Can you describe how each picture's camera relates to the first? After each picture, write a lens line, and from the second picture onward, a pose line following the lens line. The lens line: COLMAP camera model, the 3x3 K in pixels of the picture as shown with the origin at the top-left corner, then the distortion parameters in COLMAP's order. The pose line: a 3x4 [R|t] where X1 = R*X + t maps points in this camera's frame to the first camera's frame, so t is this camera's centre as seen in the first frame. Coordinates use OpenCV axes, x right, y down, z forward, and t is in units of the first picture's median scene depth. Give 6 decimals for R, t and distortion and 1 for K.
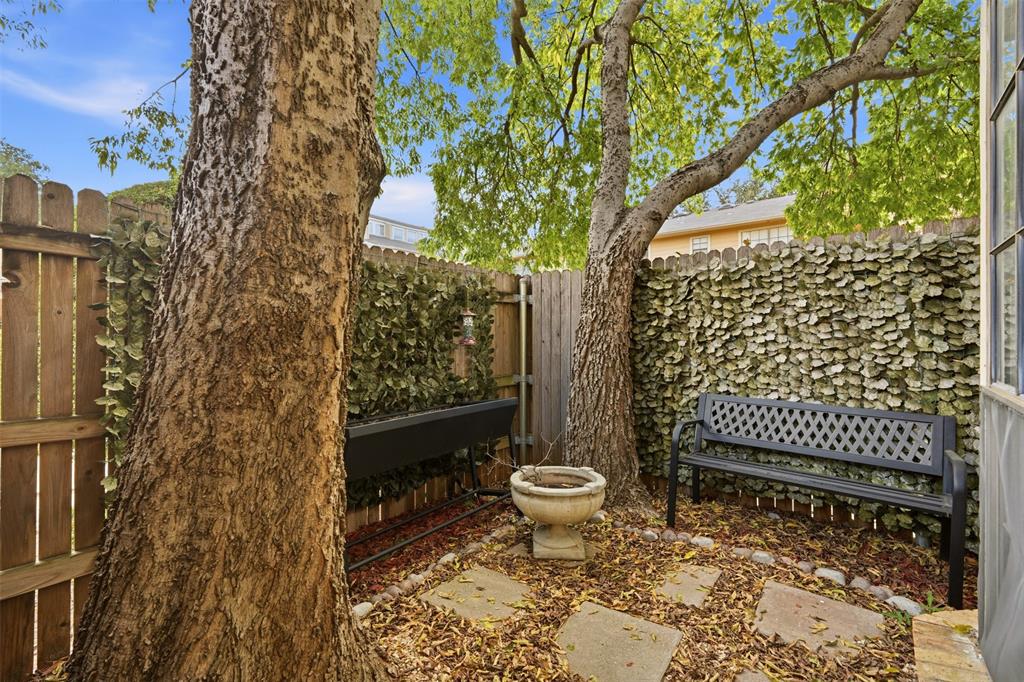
lens RADIAL K [[453.7, 0, 515.2], [0, 453.7, 340.6], [0, 0, 1]] dist [-0.021388, 0.009945]
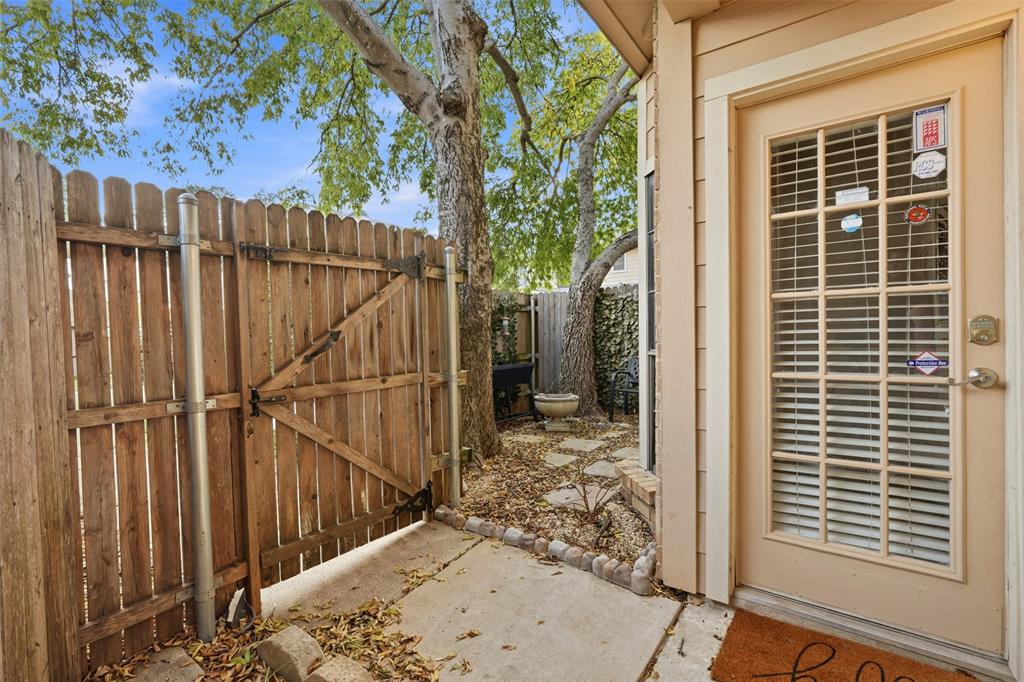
lens RADIAL K [[453.7, 0, 515.2], [0, 453.7, 340.6], [0, 0, 1]] dist [-0.021388, 0.009945]
pose [[0.999475, -0.009318, 0.031027, -0.121658], [0.009059, 0.999923, 0.008492, 0.015714], [-0.031103, -0.008206, 0.999482, -0.832998]]
